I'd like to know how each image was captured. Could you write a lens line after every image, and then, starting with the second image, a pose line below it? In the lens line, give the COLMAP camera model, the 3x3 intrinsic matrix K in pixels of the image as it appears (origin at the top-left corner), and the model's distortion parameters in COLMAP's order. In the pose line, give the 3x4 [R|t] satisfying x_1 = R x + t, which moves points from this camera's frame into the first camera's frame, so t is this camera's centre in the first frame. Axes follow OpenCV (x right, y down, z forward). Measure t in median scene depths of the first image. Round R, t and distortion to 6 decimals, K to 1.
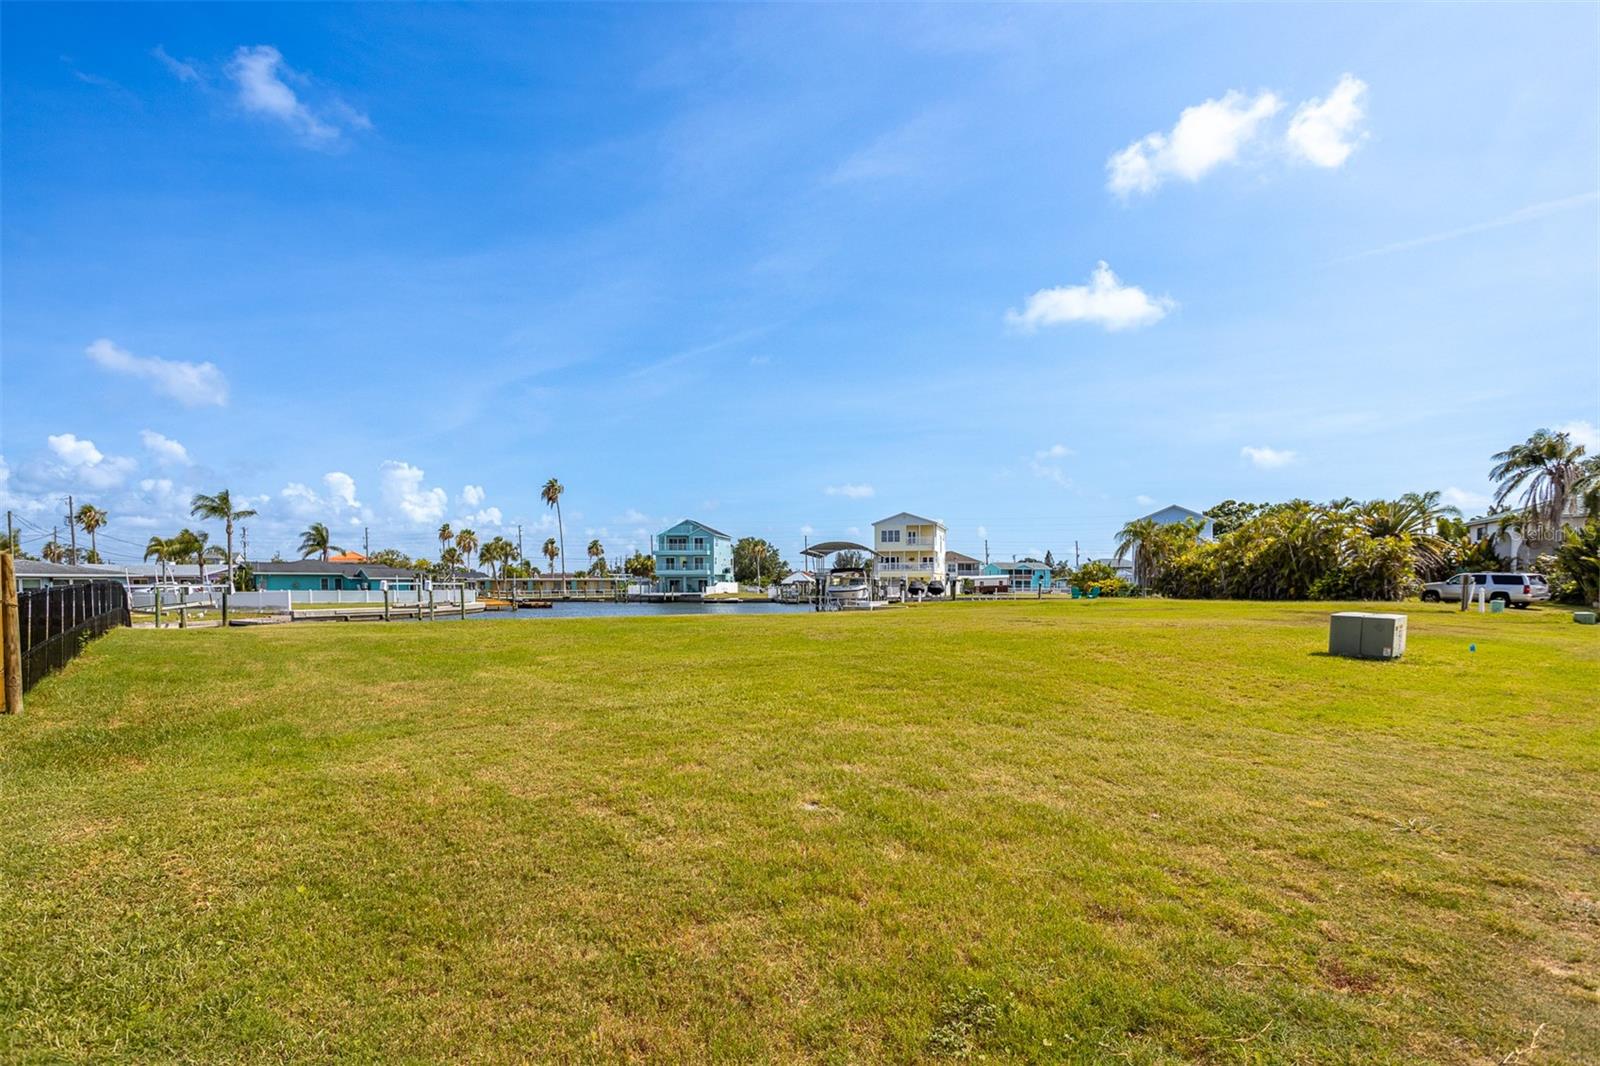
lens RADIAL K [[867.7, 0, 760.7], [0, 867.7, 636.4], [0, 0, 1]] dist [-0.020723, 0.006583]
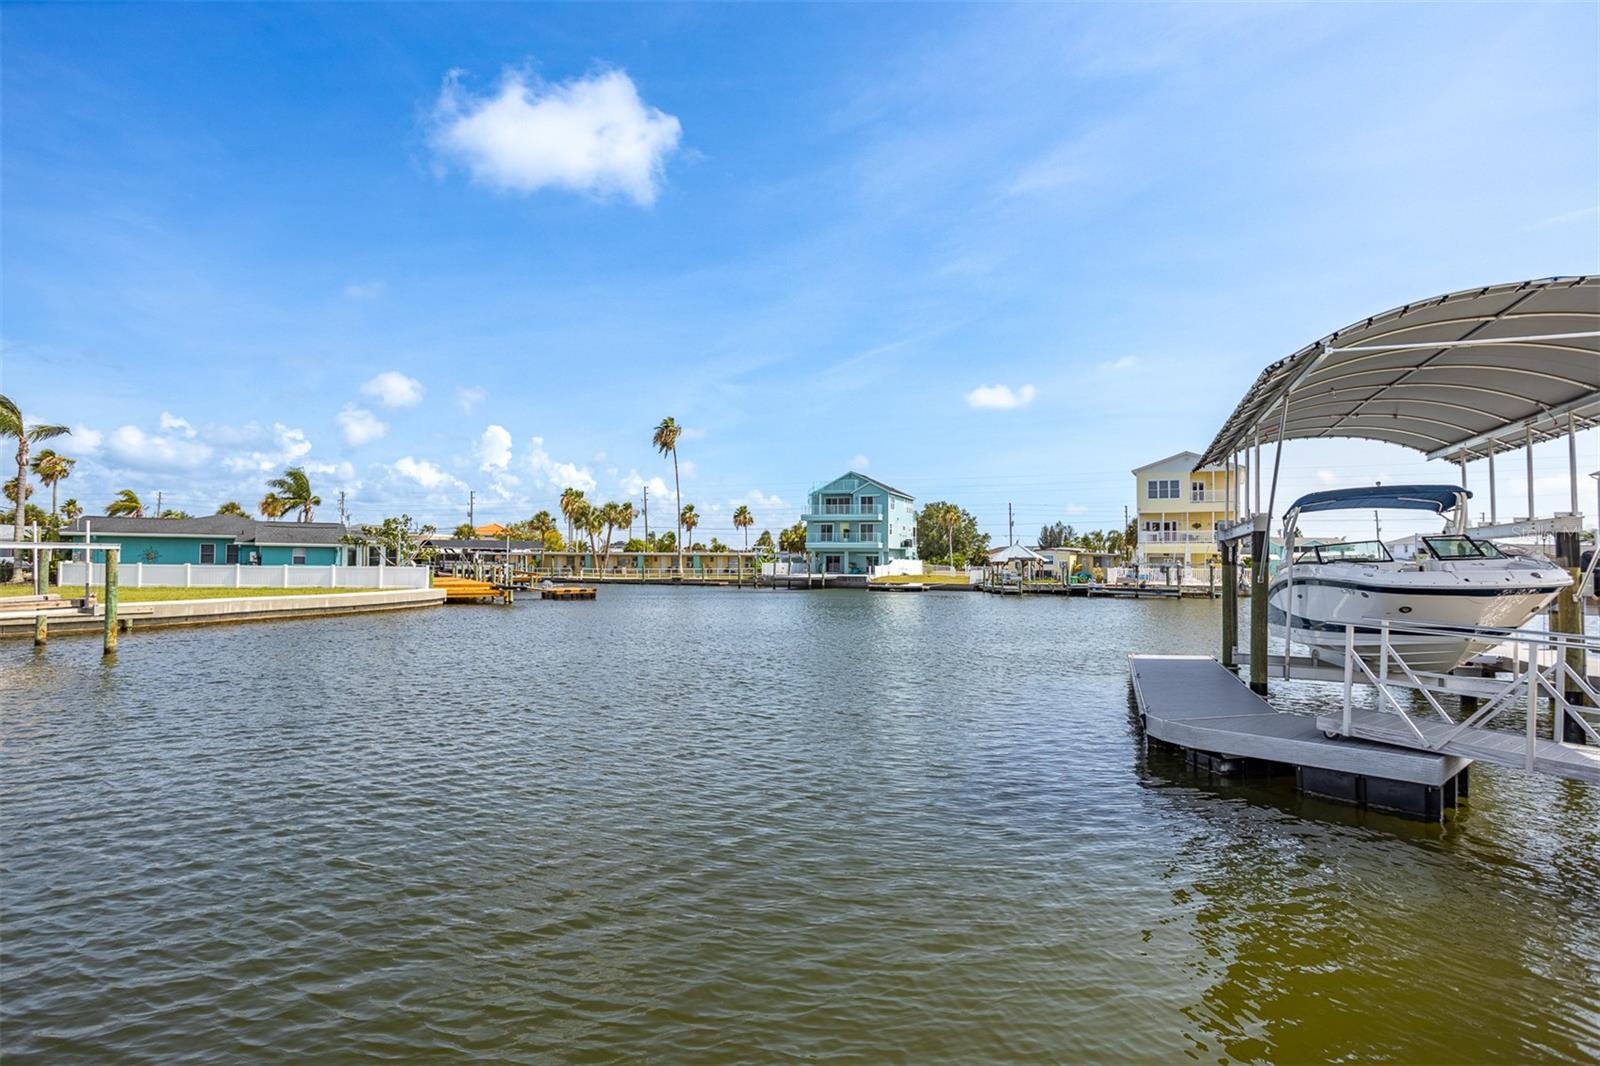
lens RADIAL K [[822.5, 0, 808.7], [0, 822.5, 574.2], [0, 0, 1]] dist [-0.049962, 0.029987]
pose [[0.986470, 0.010864, -0.163580, -0.008611], [-0.018710, 0.998743, -0.046504, -0.018935], [0.162869, 0.048935, 0.985433, 0.342507]]
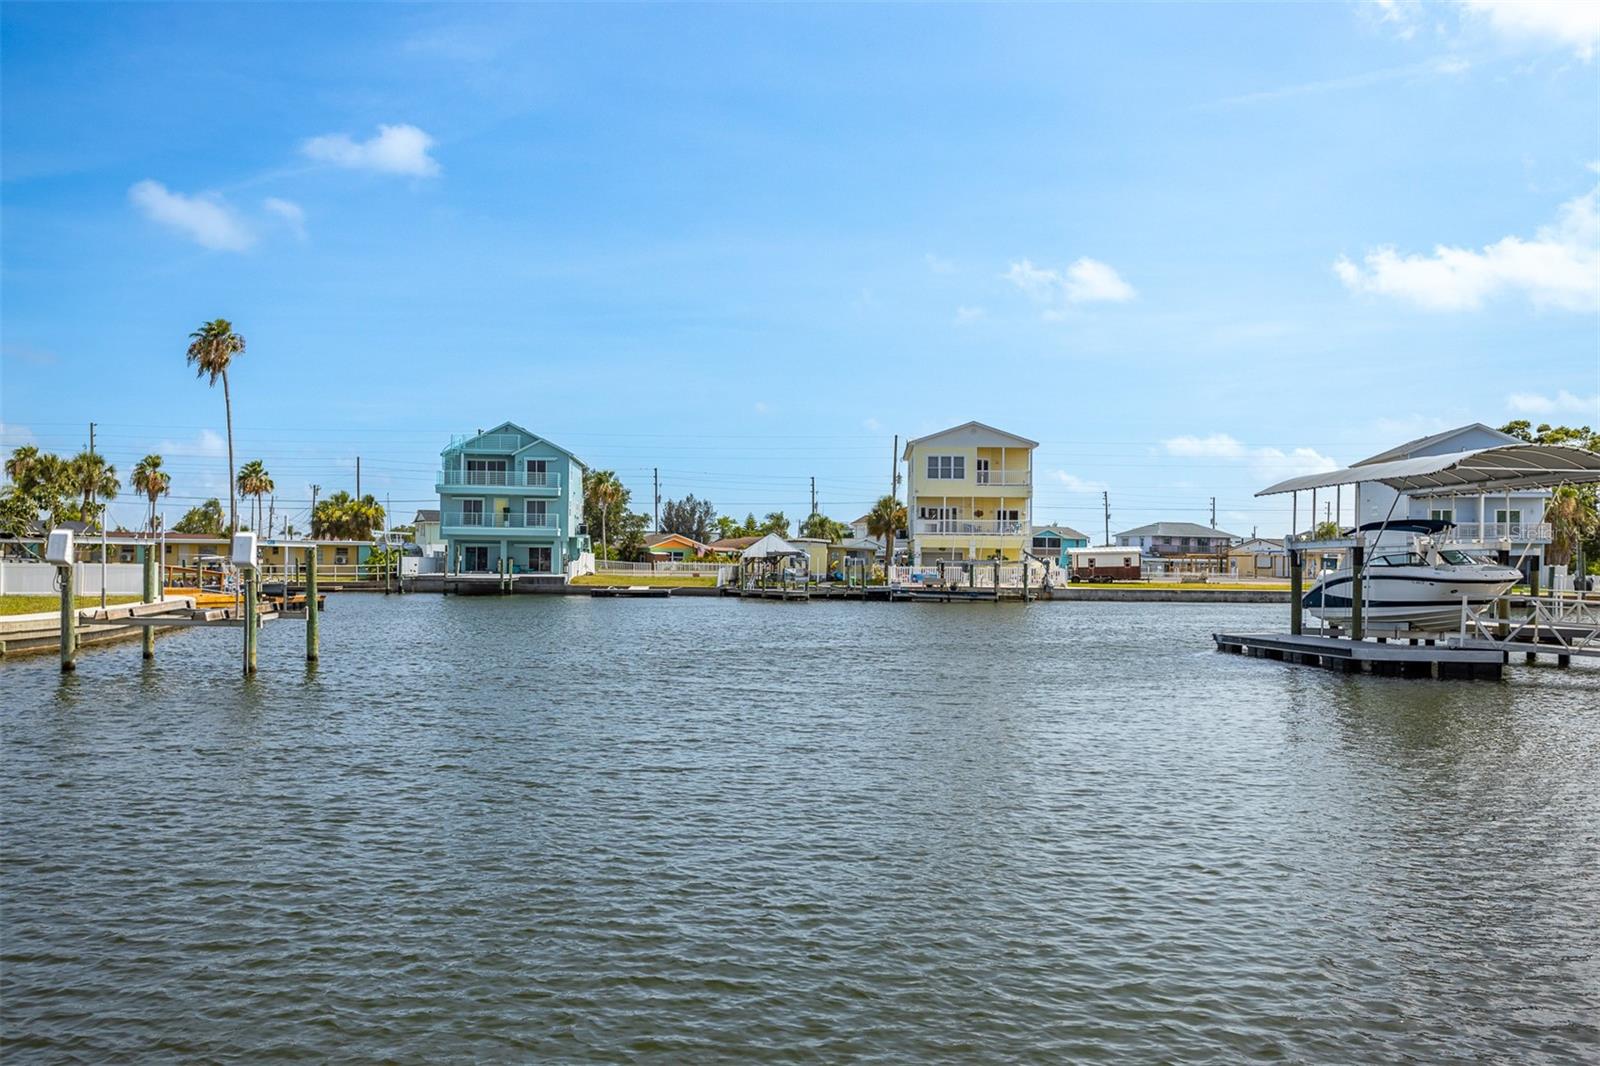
lens RADIAL K [[1428.3, 0, 774.9], [0, 1428.3, 539.3], [0, 0, 1]] dist [0.000026, 0.043905]
pose [[0.962857, 0.017043, 0.269474, -0.157972], [0.003294, 0.997190, -0.074838, -0.010634], [-0.269992, 0.072946, 0.960095, 0.212915]]
